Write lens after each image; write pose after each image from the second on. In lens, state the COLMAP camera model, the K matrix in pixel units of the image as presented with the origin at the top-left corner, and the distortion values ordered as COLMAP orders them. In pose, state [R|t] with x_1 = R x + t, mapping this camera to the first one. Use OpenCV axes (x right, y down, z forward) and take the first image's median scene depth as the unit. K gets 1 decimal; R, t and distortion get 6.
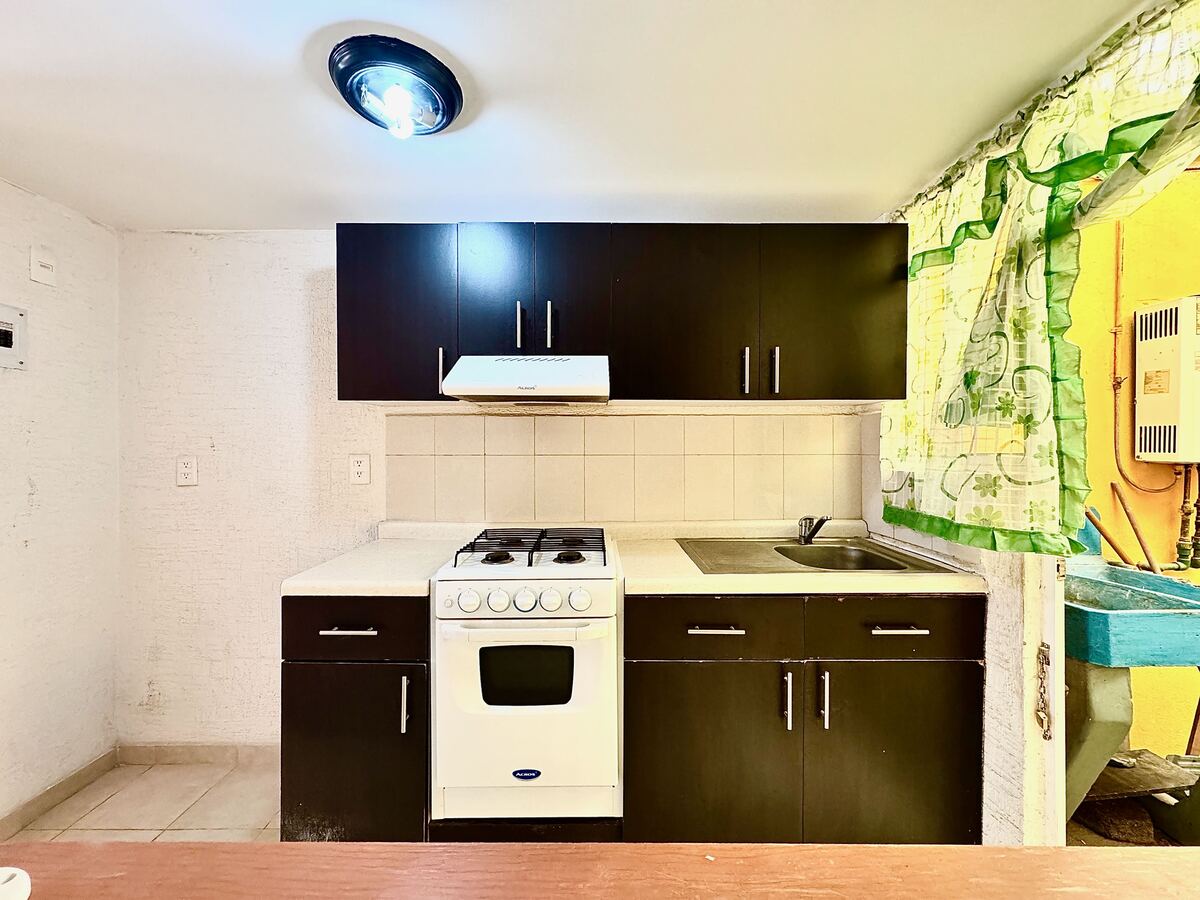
lens RADIAL K [[479.5, 0, 596.2], [0, 479.5, 446.9], [0, 0, 1]] dist [-0.002213, -0.000088]
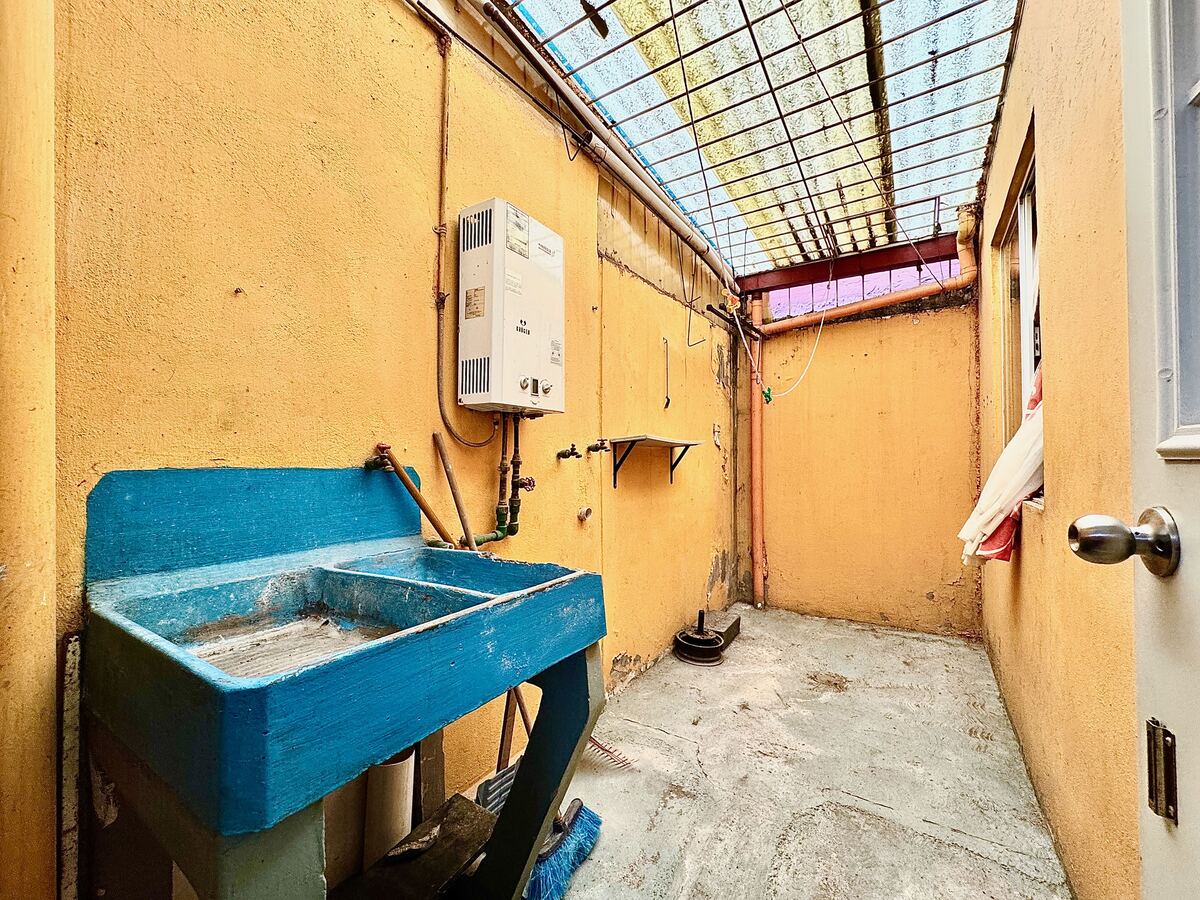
lens RADIAL K [[479.5, 0, 596.6], [0, 479.5, 451.0], [0, 0, 1]] dist [-0.002213, -0.000088]
pose [[0.555076, 0.012923, 0.831699, 0.619537], [-0.001472, 0.999893, -0.014554, 0.115016], [-0.831798, 0.006854, 0.555036, 0.391858]]
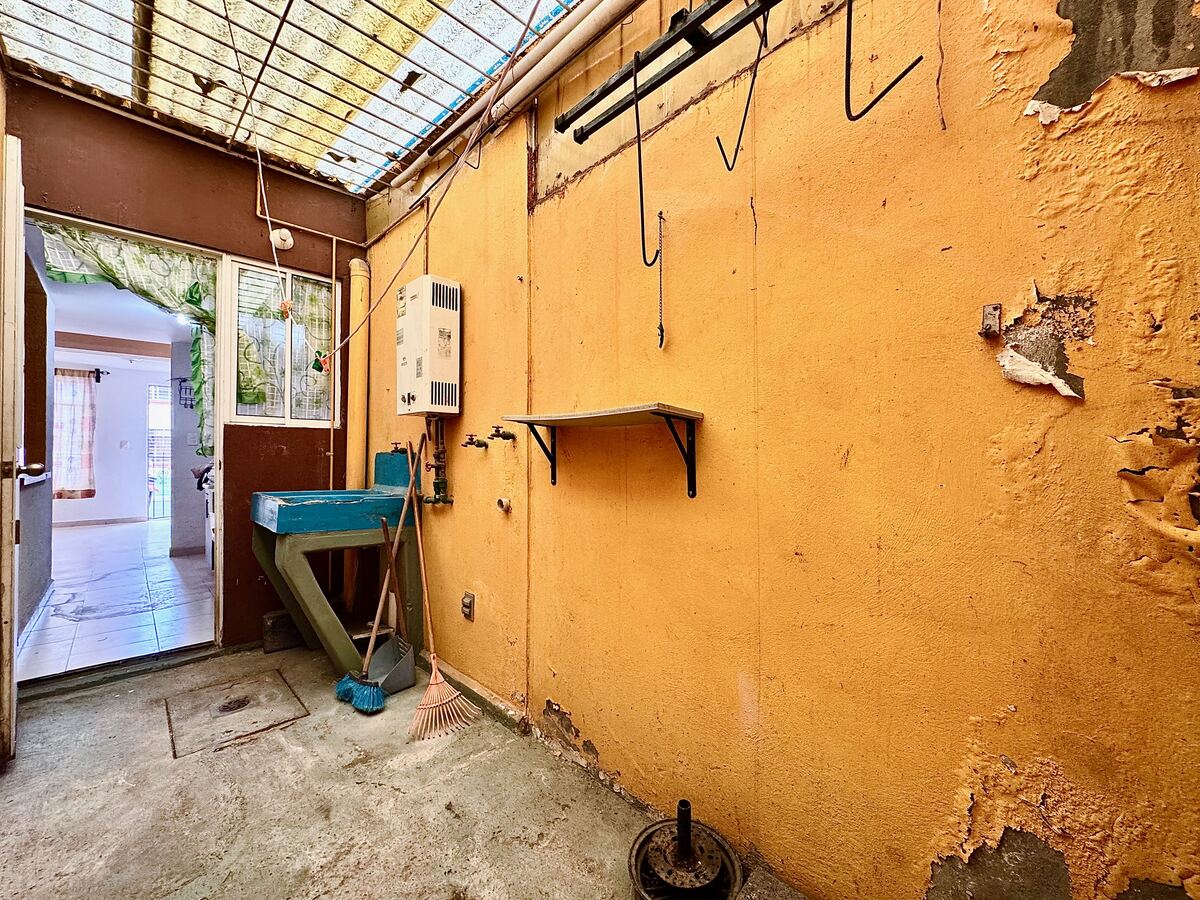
lens RADIAL K [[479.5, 0, 597.8], [0, 479.5, 451.9], [0, 0, 1]] dist [-0.002213, -0.000088]
pose [[0.705252, -0.003087, -0.708950, 2.410984], [0.001169, 0.999994, -0.003191, 0.129947], [0.708956, 0.001422, 0.705251, 0.426878]]
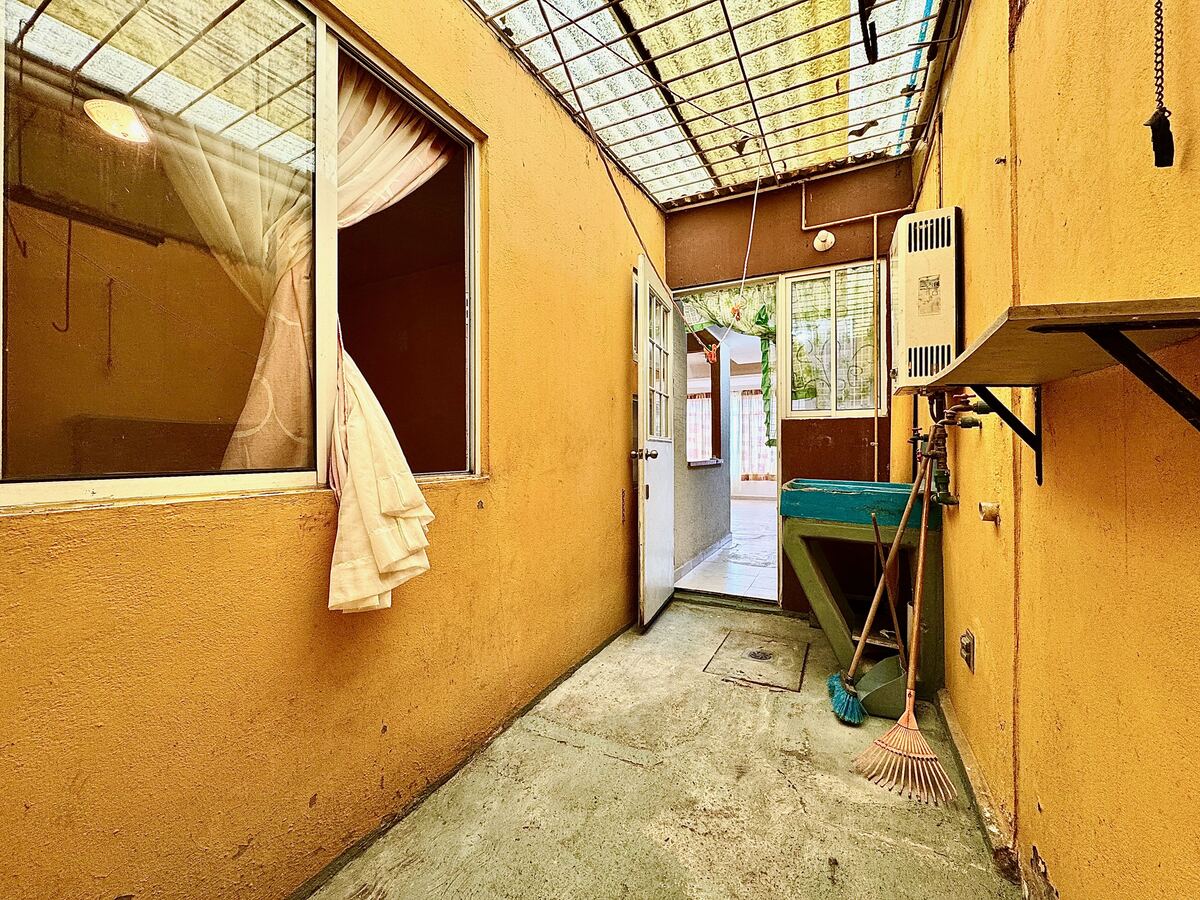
lens RADIAL K [[479.5, 0, 601.3], [0, 479.5, 451.2], [0, 0, 1]] dist [-0.002213, -0.000088]
pose [[-0.450603, 0.001141, -0.892724, 2.399313], [0.005017, 0.999987, -0.001254, 0.151304], [0.892710, -0.005044, -0.450603, 0.831634]]
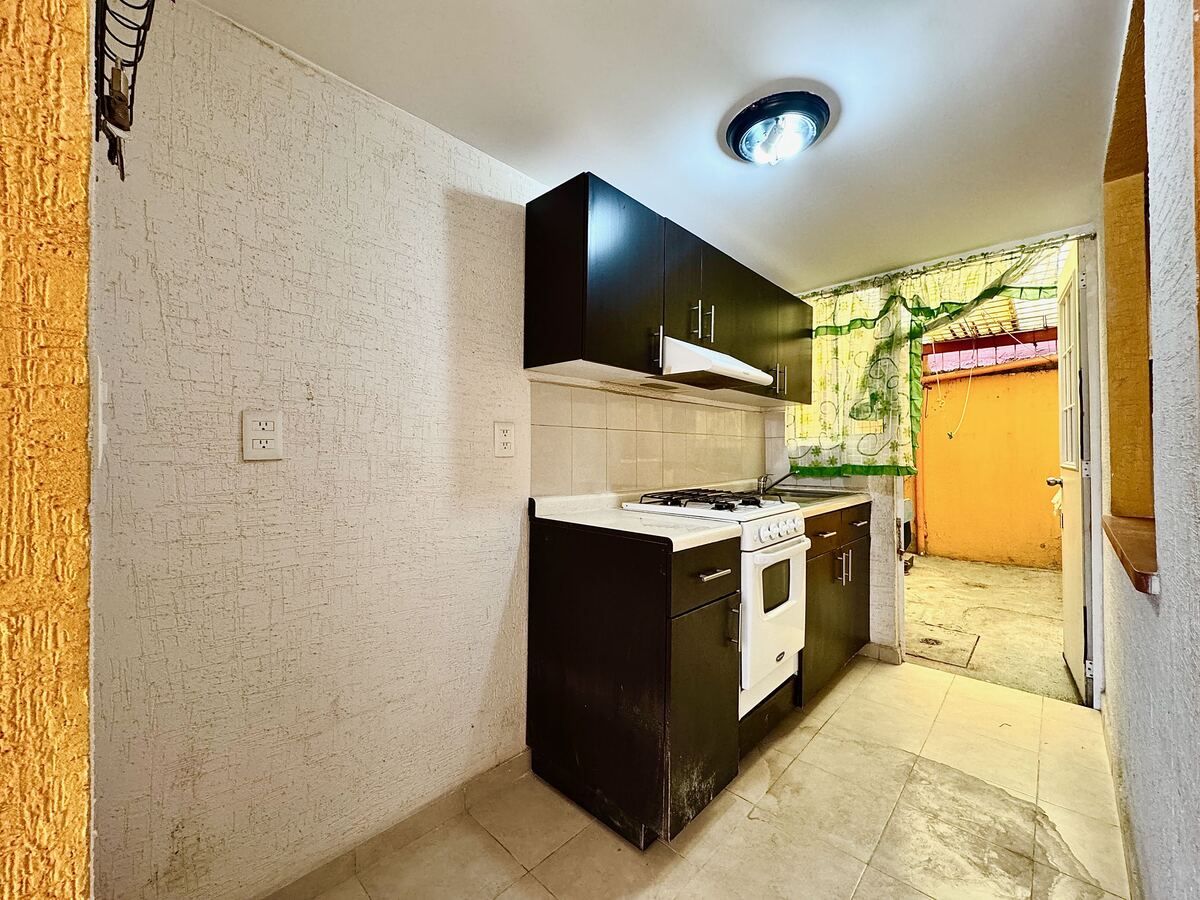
lens RADIAL K [[479.5, 0, 597.5], [0, 479.5, 446.8], [0, 0, 1]] dist [-0.002213, -0.000088]
pose [[0.692053, 0.011973, 0.721747, -1.041178], [-0.002101, 0.999892, -0.014573, 0.074793], [-0.721843, 0.008569, 0.692003, 0.296551]]
